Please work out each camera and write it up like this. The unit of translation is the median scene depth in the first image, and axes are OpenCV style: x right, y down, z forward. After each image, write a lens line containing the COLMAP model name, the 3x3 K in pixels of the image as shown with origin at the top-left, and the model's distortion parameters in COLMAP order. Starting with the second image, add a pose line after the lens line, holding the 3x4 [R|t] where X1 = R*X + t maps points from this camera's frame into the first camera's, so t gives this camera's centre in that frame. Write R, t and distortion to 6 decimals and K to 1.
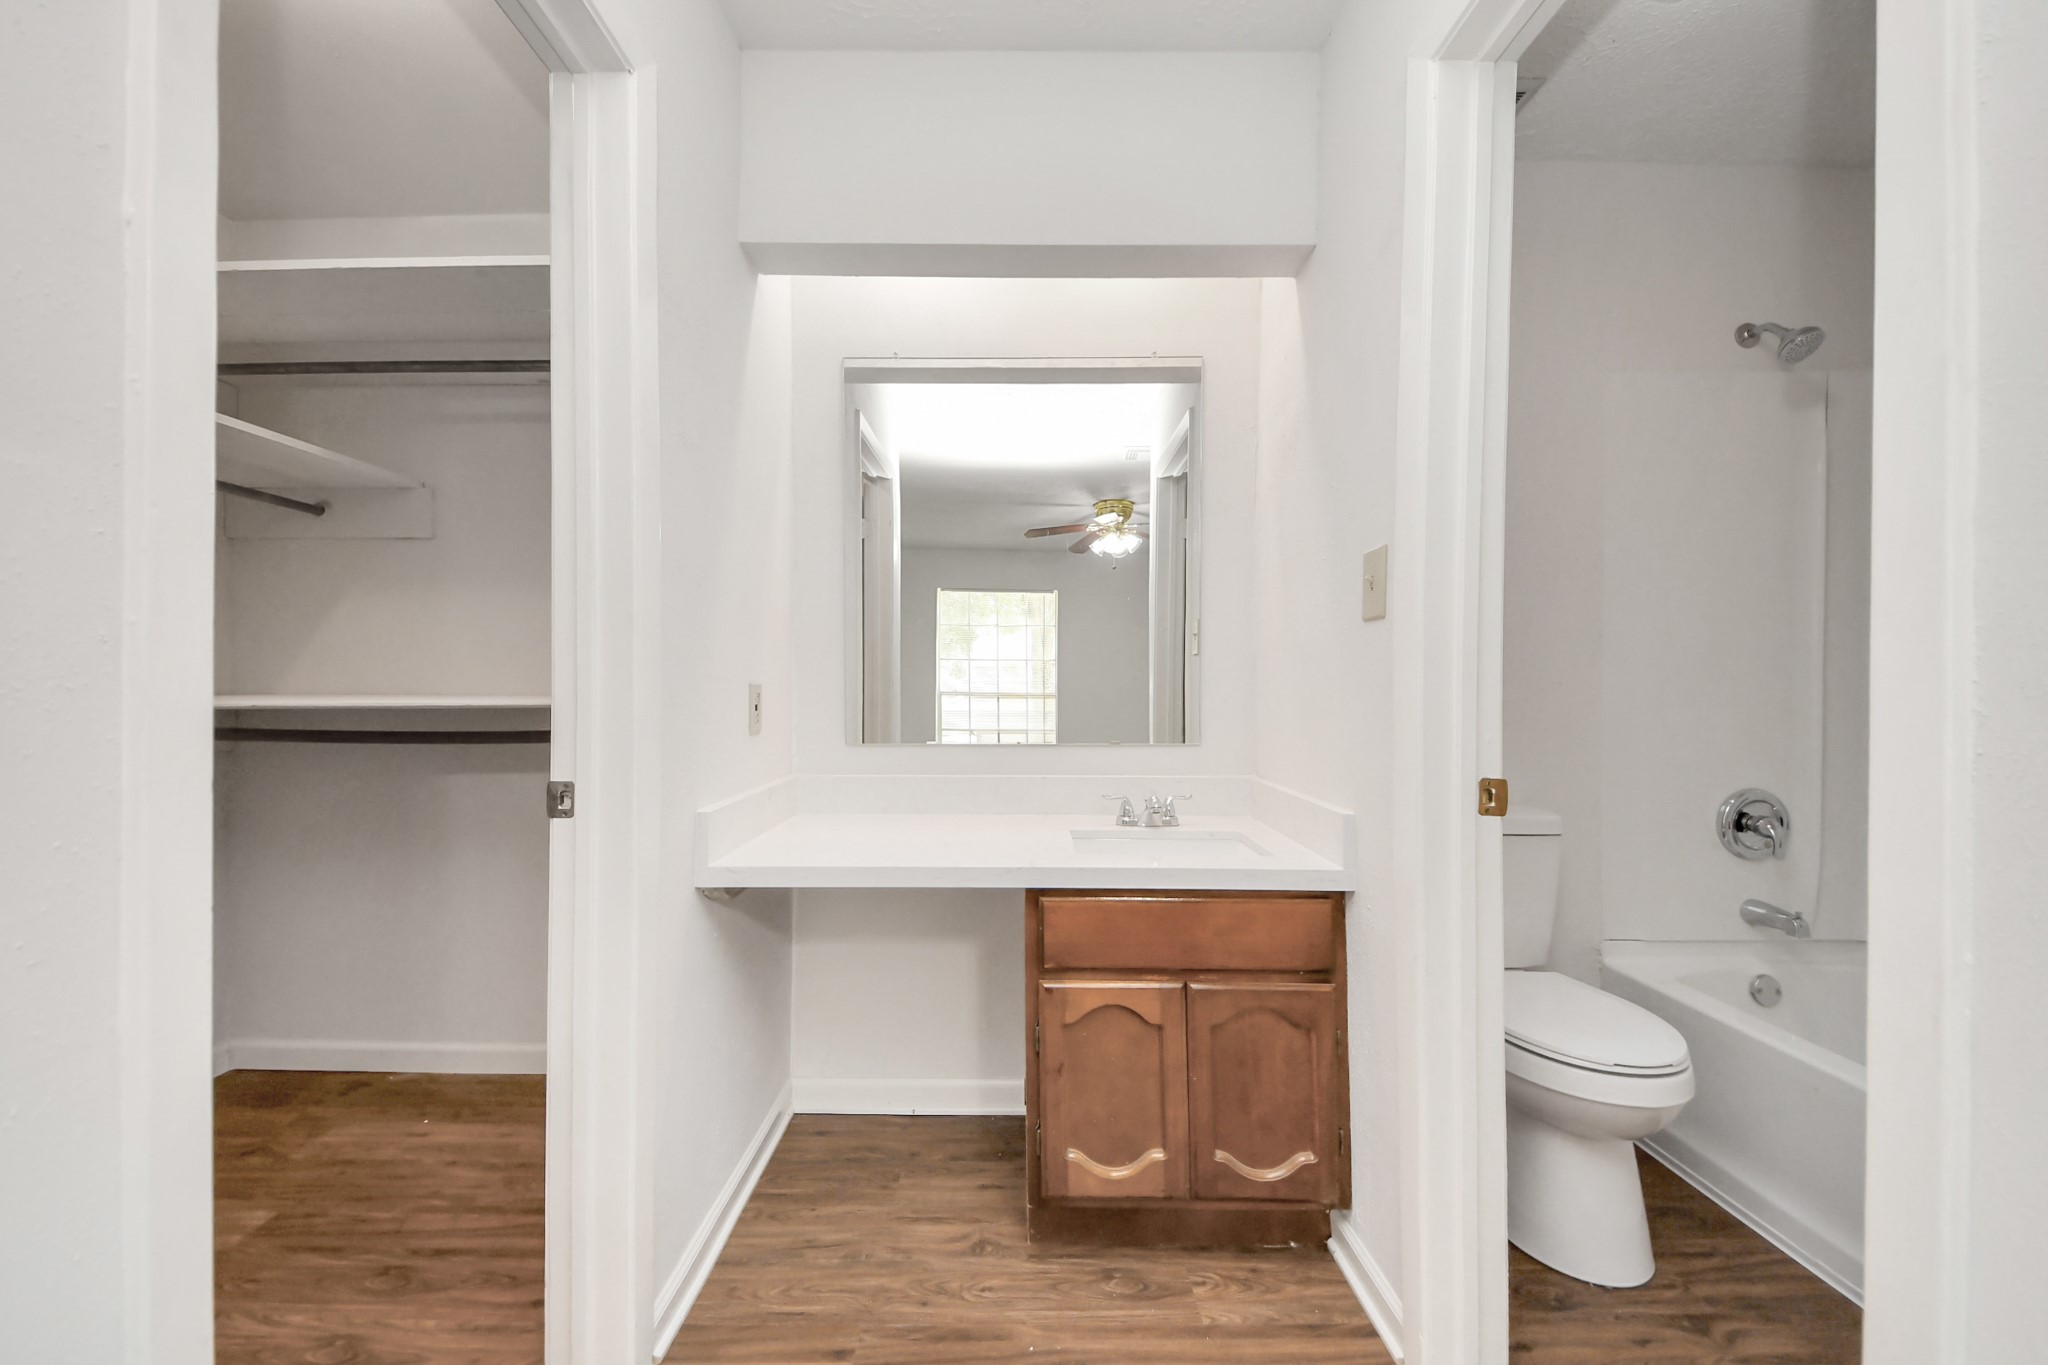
lens RADIAL K [[749.6, 0, 1008.4], [0, 749.6, 682.2], [0, 0, 1]] dist [0.020150, -0.008266]
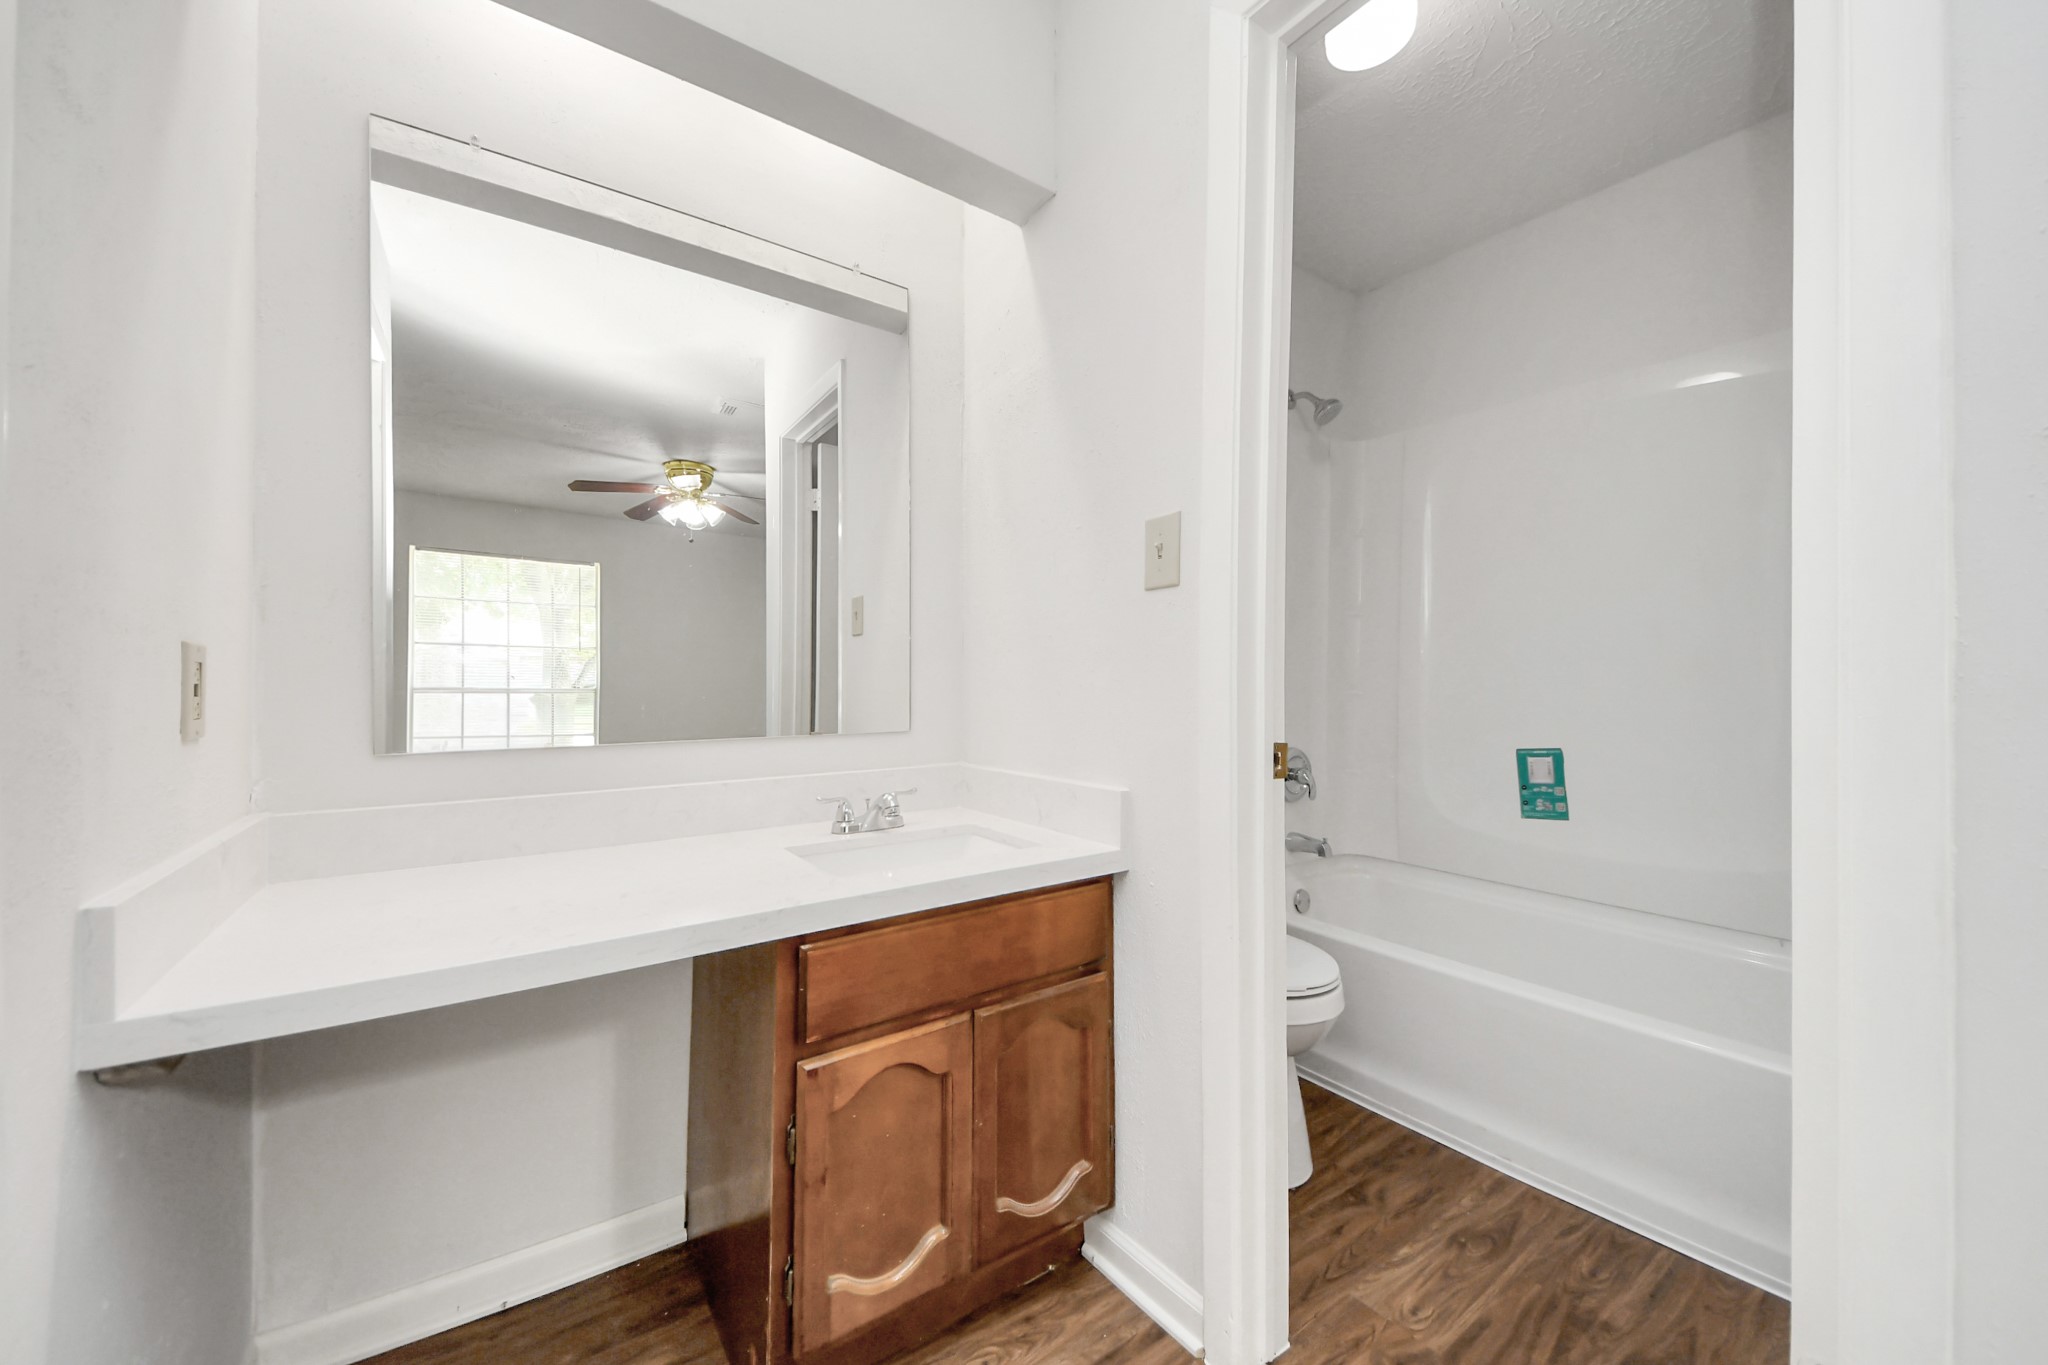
lens RADIAL K [[749.6, 0, 1011.6], [0, 749.6, 674.7], [0, 0, 1]] dist [0.020150, -0.008266]
pose [[0.822583, 0.004348, 0.568629, -0.167712], [-0.002139, 0.999987, -0.004553, 0.024545], [-0.568641, 0.002529, 0.822582, 0.240299]]
